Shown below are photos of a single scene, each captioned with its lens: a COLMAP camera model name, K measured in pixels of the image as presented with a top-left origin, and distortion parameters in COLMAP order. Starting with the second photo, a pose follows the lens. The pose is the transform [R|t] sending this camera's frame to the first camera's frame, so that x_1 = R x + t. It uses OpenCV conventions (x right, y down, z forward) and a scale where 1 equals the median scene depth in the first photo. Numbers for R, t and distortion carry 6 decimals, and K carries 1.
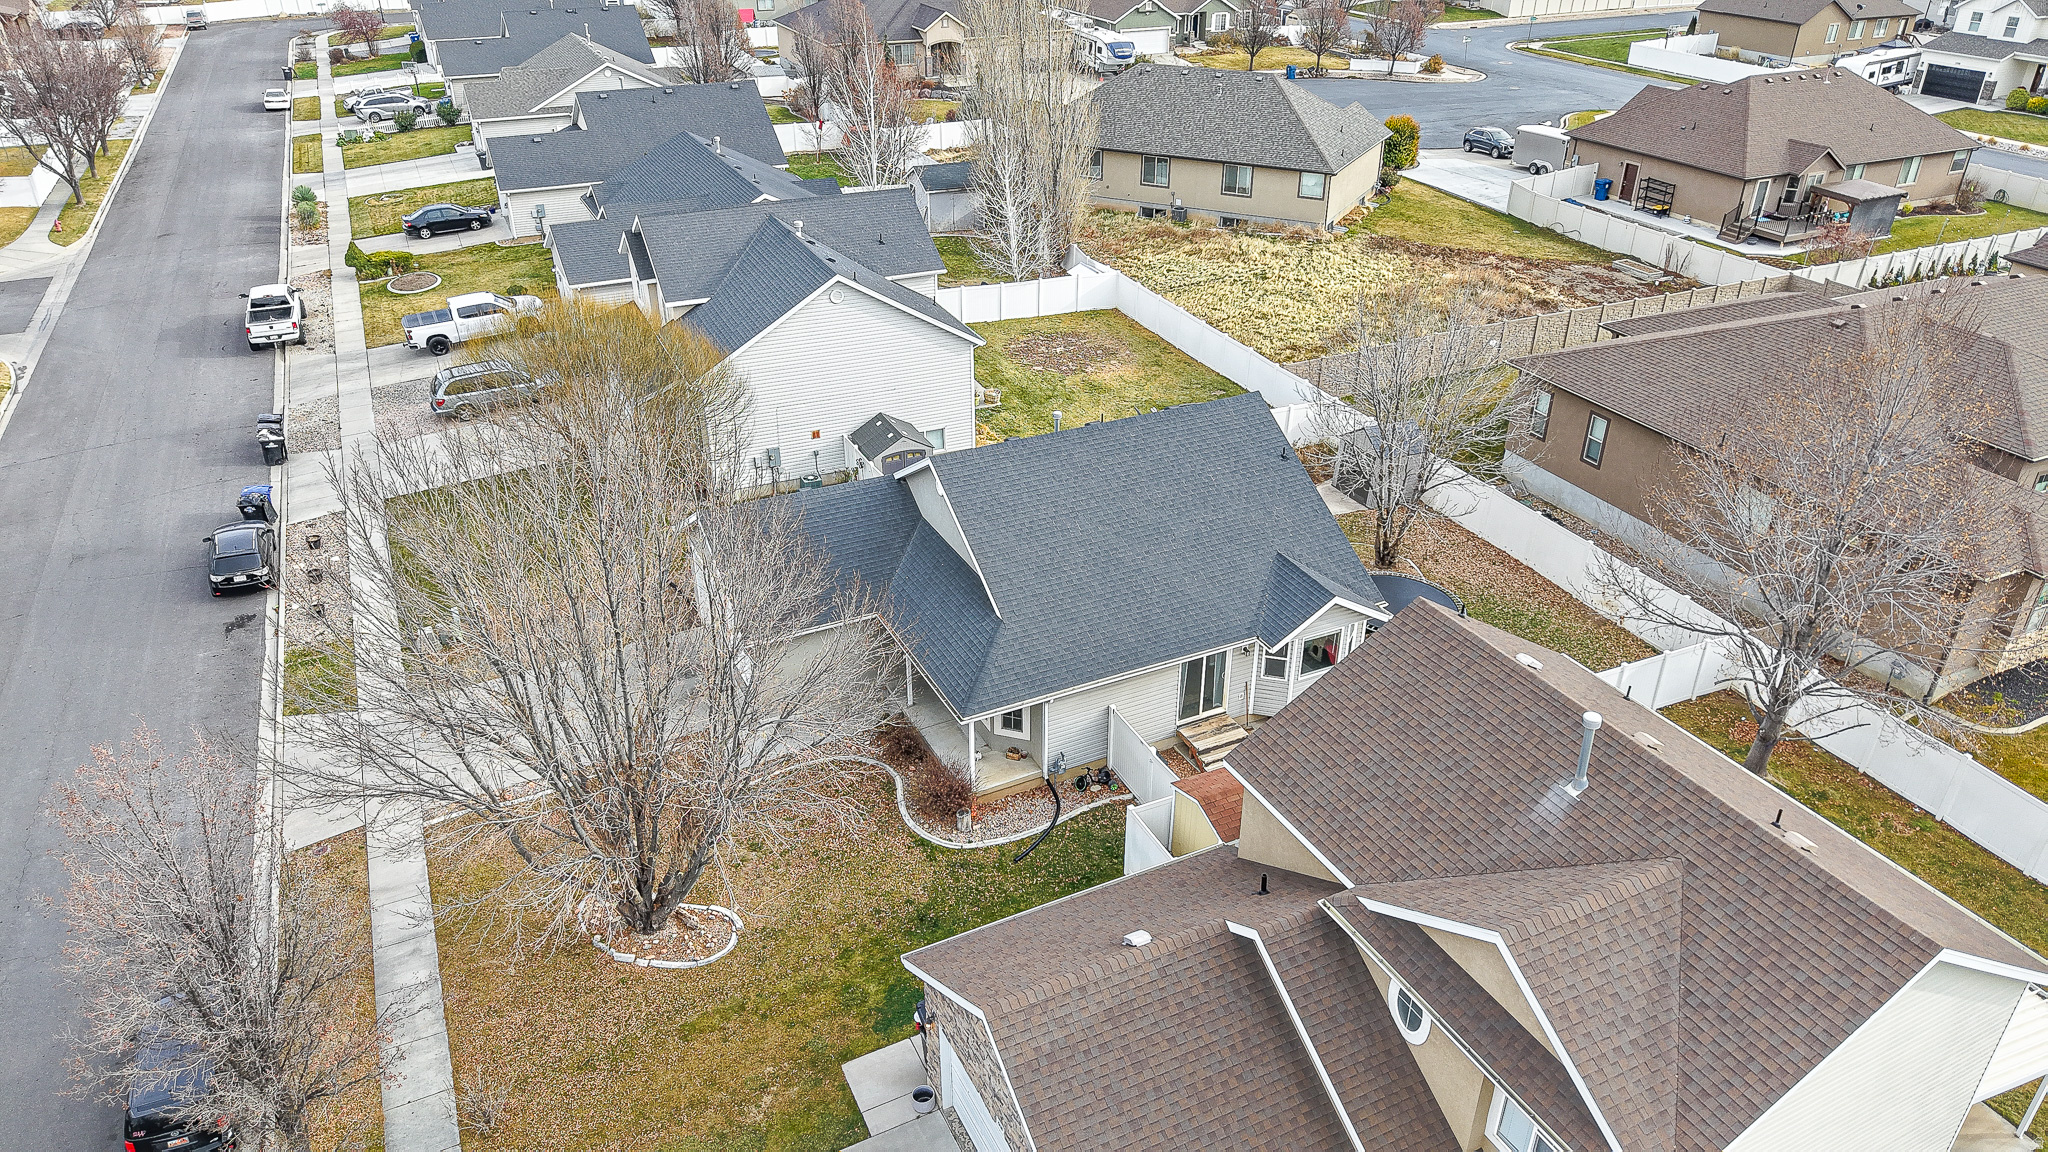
lens RADIAL K [[1367.7, 0, 1017.3], [0, 1367.7, 585.6], [0, 0, 1]] dist [0.021166, -0.028041]
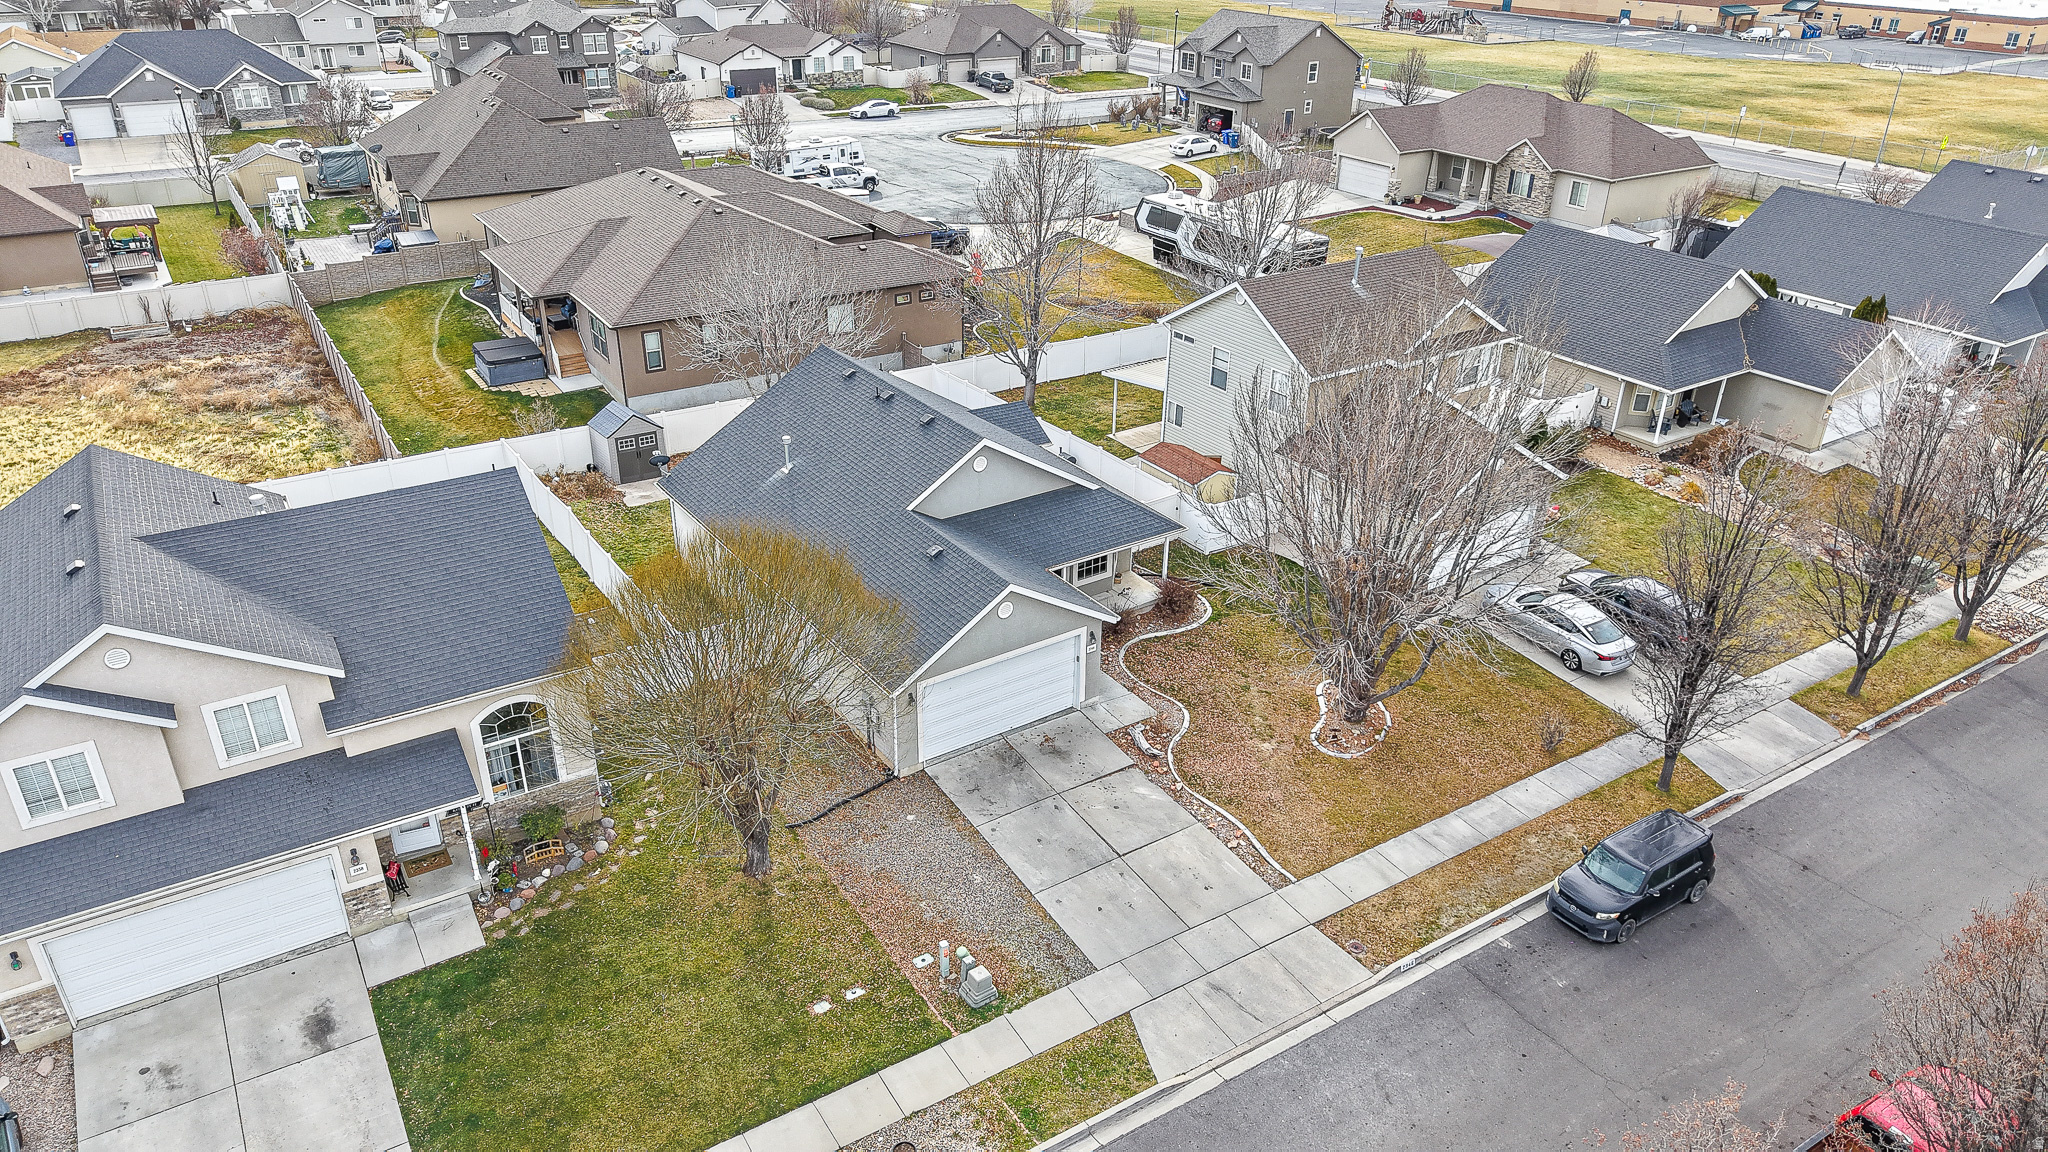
lens RADIAL K [[1367.7, 0, 1021.0], [0, 1367.7, 559.4], [0, 0, 1]] dist [0.021166, -0.028041]
pose [[-0.137756, -0.445931, 0.884403, -0.520585], [0.473415, 0.754671, 0.454257, -0.241798], [-0.870001, 0.481266, 0.107150, 0.420747]]
